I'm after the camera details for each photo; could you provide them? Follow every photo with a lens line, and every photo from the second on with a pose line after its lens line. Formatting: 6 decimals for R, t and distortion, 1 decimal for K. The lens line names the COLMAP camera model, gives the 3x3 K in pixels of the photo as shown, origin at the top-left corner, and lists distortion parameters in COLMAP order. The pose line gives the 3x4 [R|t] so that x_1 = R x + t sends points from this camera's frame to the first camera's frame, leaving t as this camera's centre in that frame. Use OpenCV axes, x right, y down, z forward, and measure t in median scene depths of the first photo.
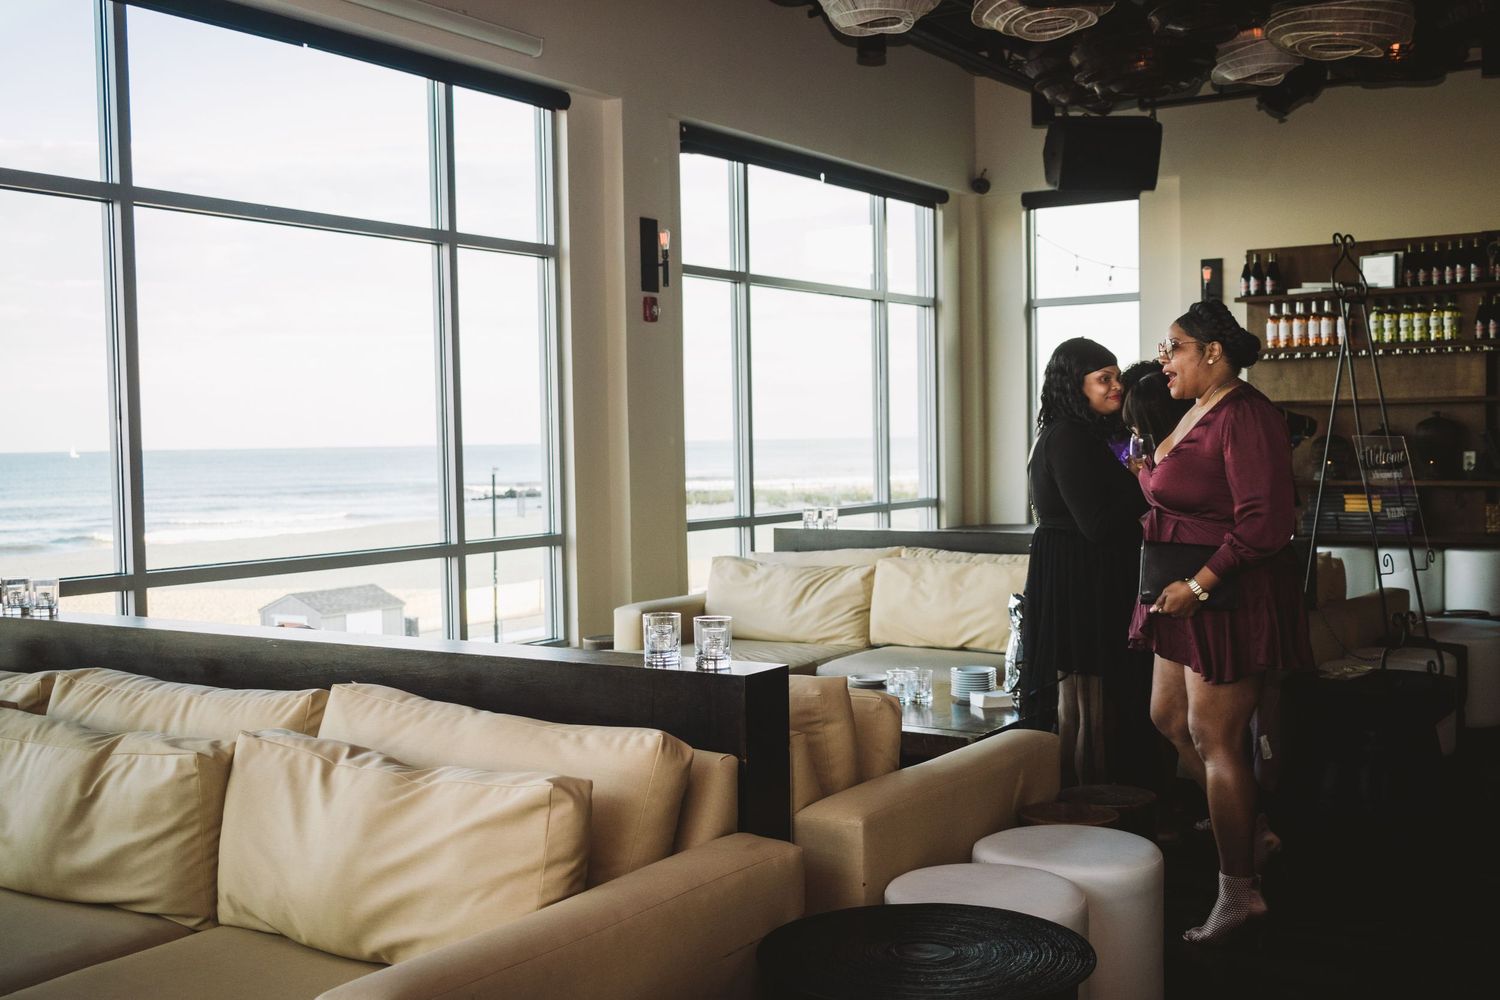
lens RADIAL K [[1618.4, 0, 750.0], [0, 1618.4, 500.0], [0, 0, 1]] dist [0.010185, 0.016297]
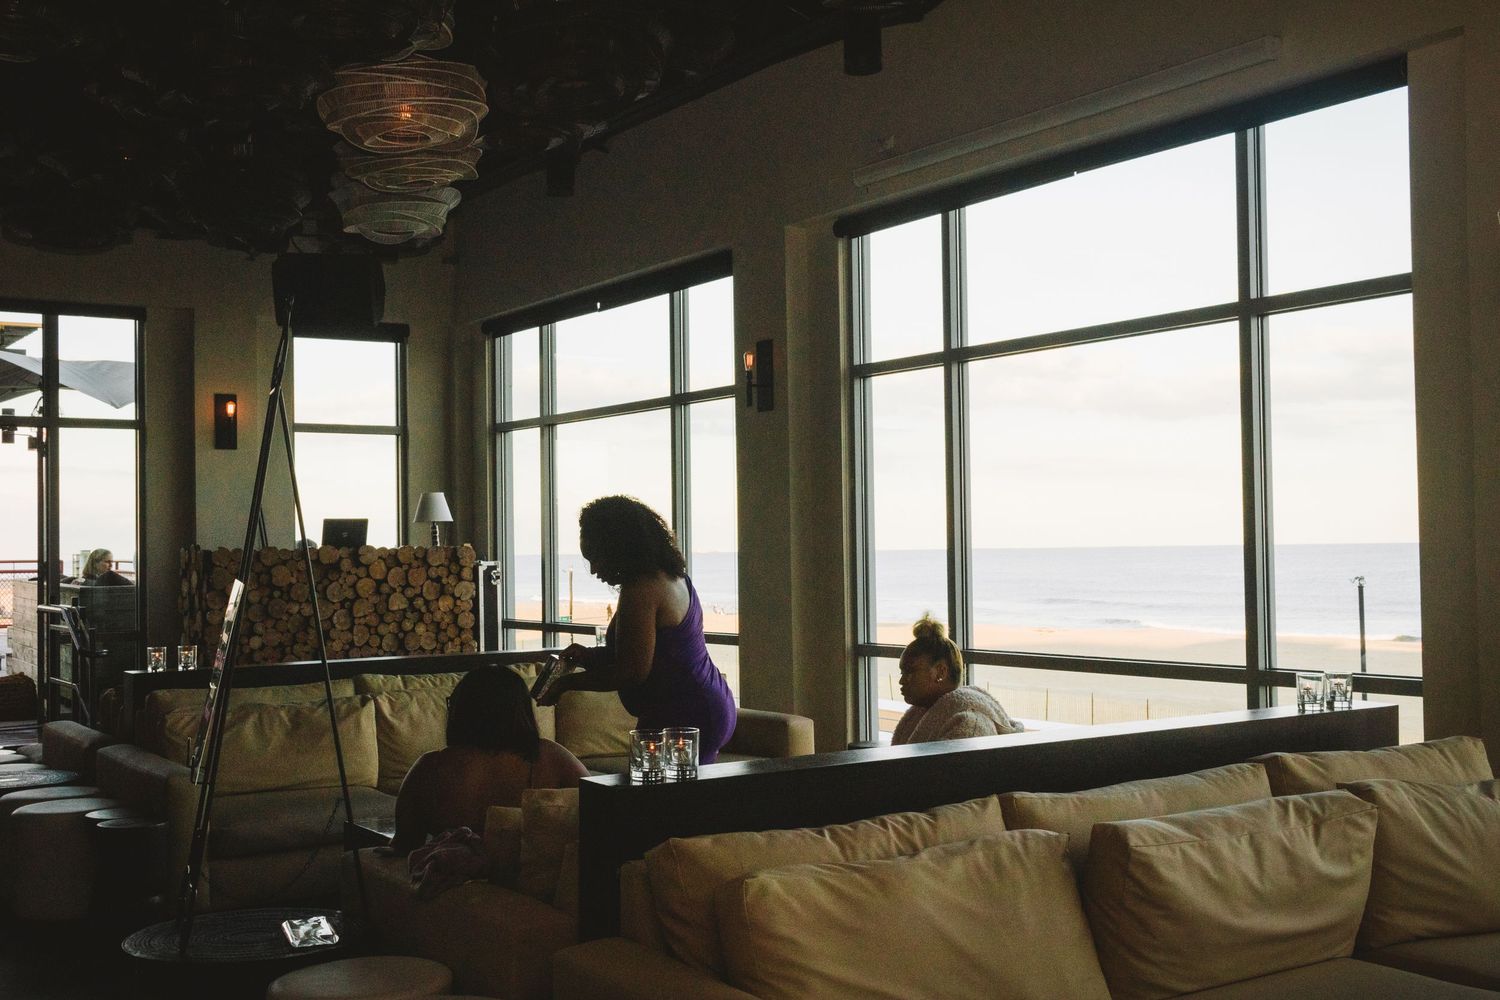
lens RADIAL K [[1618.4, 0, 750.0], [0, 1618.4, 500.0], [0, 0, 1]] dist [0.010185, 0.016297]
pose [[-0.418538, -0.008983, -0.908155, 0.778740], [-0.017807, 0.999840, -0.001683, -0.061788], [0.908025, 0.015467, -0.418631, 1.254223]]
